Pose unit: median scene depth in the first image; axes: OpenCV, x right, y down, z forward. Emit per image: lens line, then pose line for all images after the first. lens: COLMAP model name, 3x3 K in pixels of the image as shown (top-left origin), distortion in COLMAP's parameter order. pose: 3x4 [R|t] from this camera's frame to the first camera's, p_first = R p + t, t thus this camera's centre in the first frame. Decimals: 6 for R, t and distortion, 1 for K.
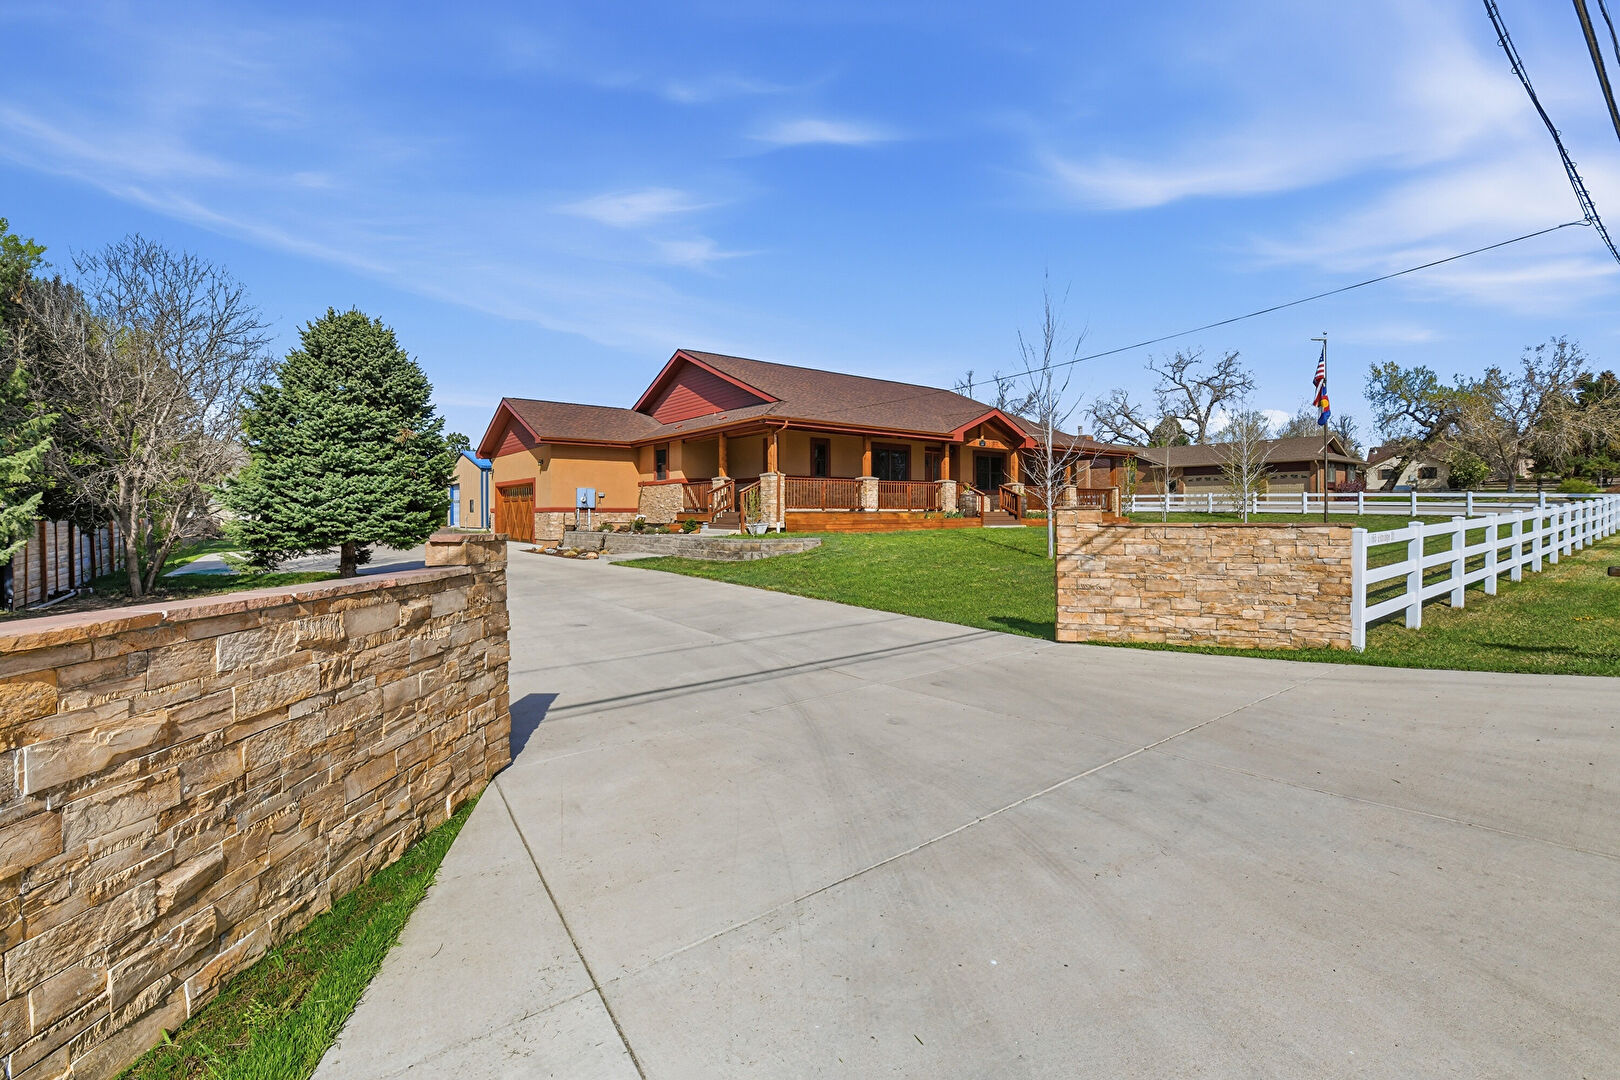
lens RADIAL K [[712.2, 0, 810.1], [0, 712.2, 531.1], [0, 0, 1]] dist [0.002588, 0.000105]
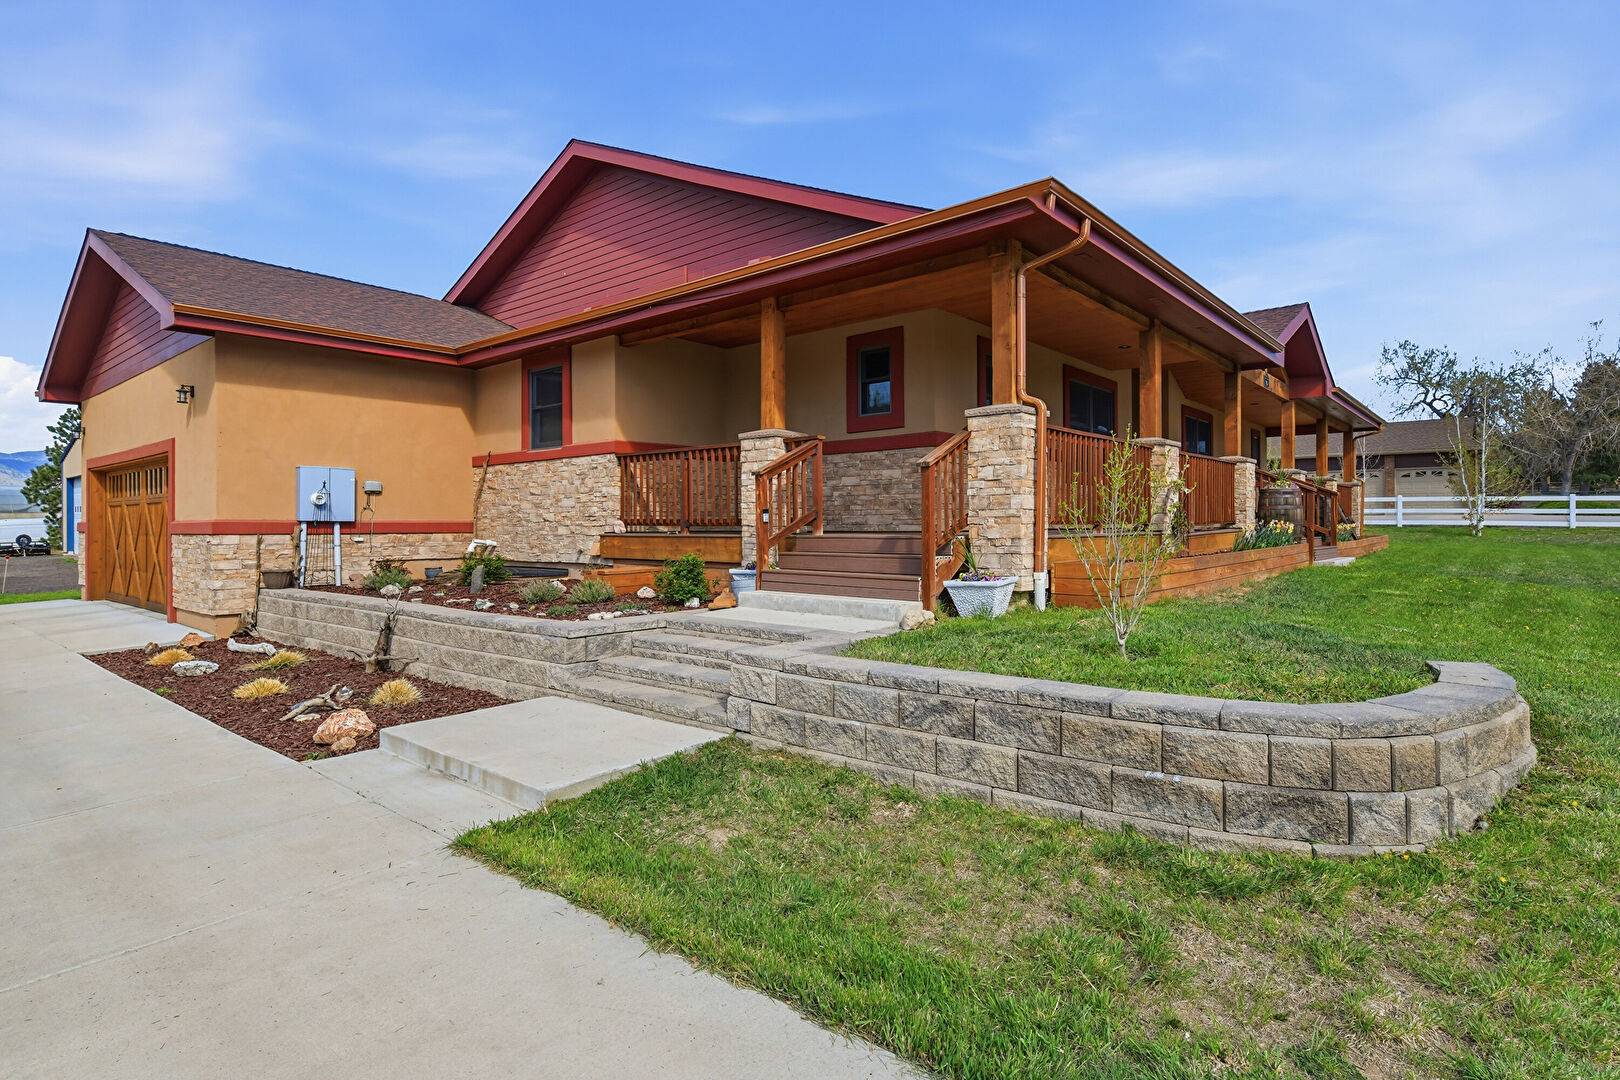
lens RADIAL K [[845.5, 0, 805.6], [0, 845.5, 534.5], [0, 0, 1]] dist [-0.017379, 0.000249]
pose [[0.979712, -0.004642, 0.200355, -0.153889], [0.006975, 0.999916, -0.010937, -0.018622], [-0.200288, 0.012113, 0.979662, 0.505417]]
